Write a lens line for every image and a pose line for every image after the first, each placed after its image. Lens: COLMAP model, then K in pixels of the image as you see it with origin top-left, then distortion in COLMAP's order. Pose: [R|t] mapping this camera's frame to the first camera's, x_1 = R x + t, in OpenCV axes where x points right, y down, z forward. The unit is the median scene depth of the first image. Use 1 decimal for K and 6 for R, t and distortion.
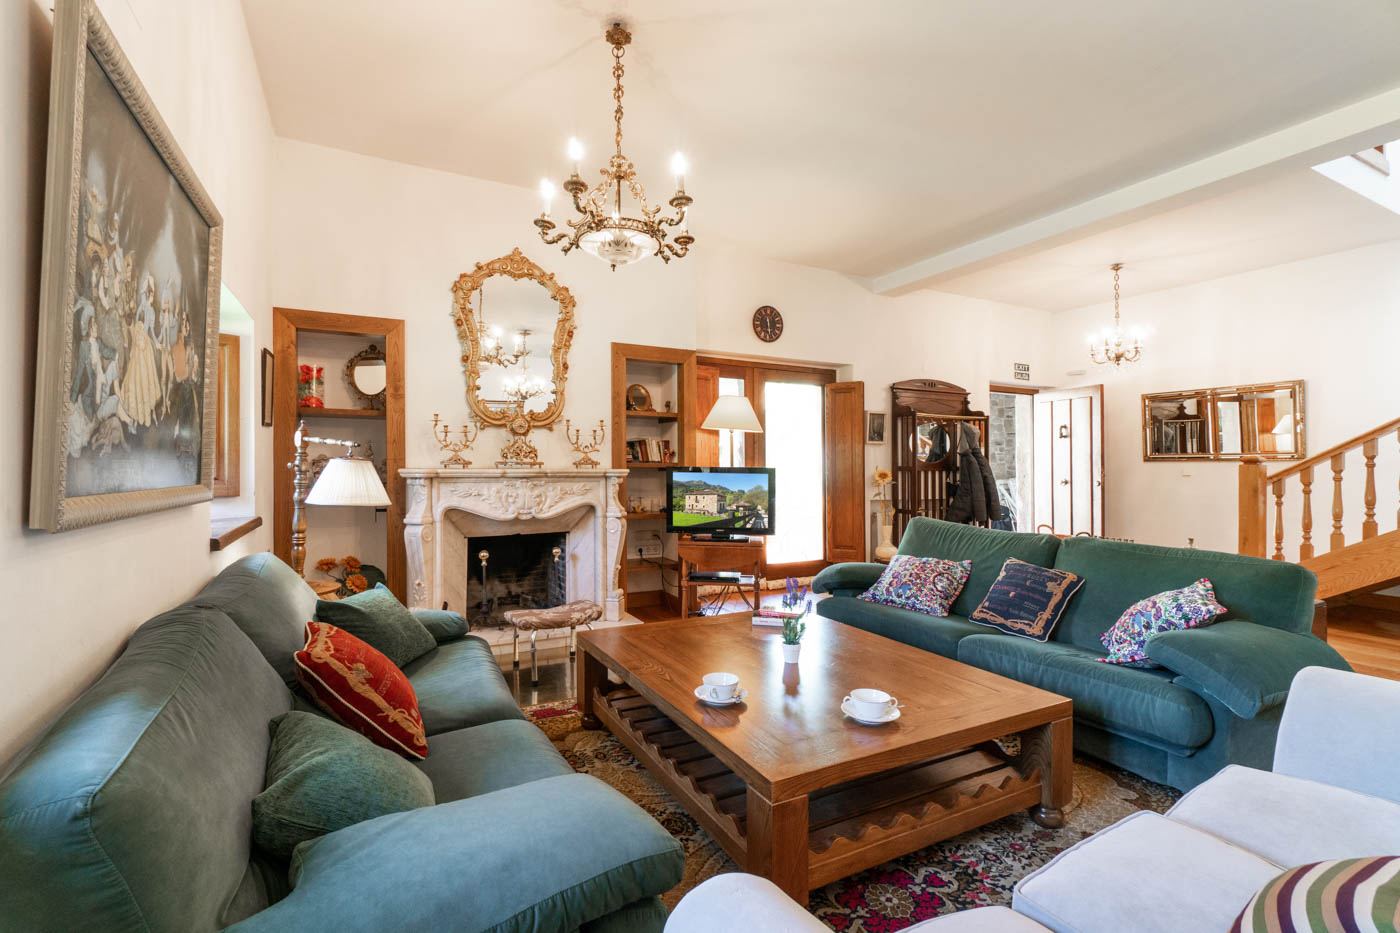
lens RADIAL K [[611.7, 0, 694.2], [0, 611.7, 445.3], [0, 0, 1]] dist [-0.003608, 0.000450]
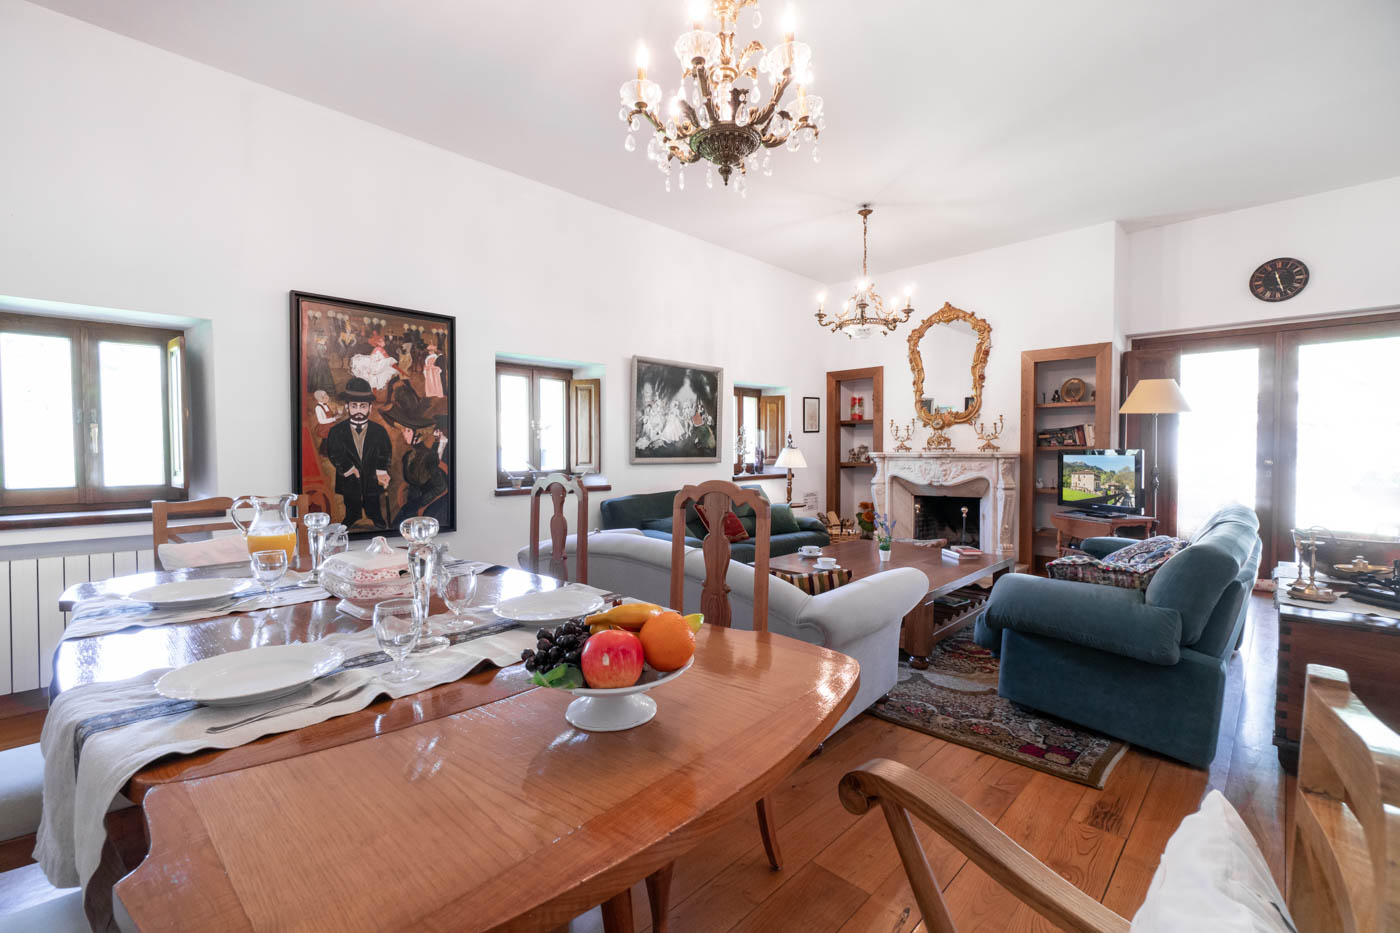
lens RADIAL K [[611.7, 0, 703.2], [0, 611.7, 462.4], [0, 0, 1]] dist [-0.003608, 0.000450]
pose [[0.322854, 0.011257, -0.946382, 0.899992], [0.033969, 0.999147, 0.023473, 0.008077], [0.945839, -0.039726, 0.322196, -0.039822]]
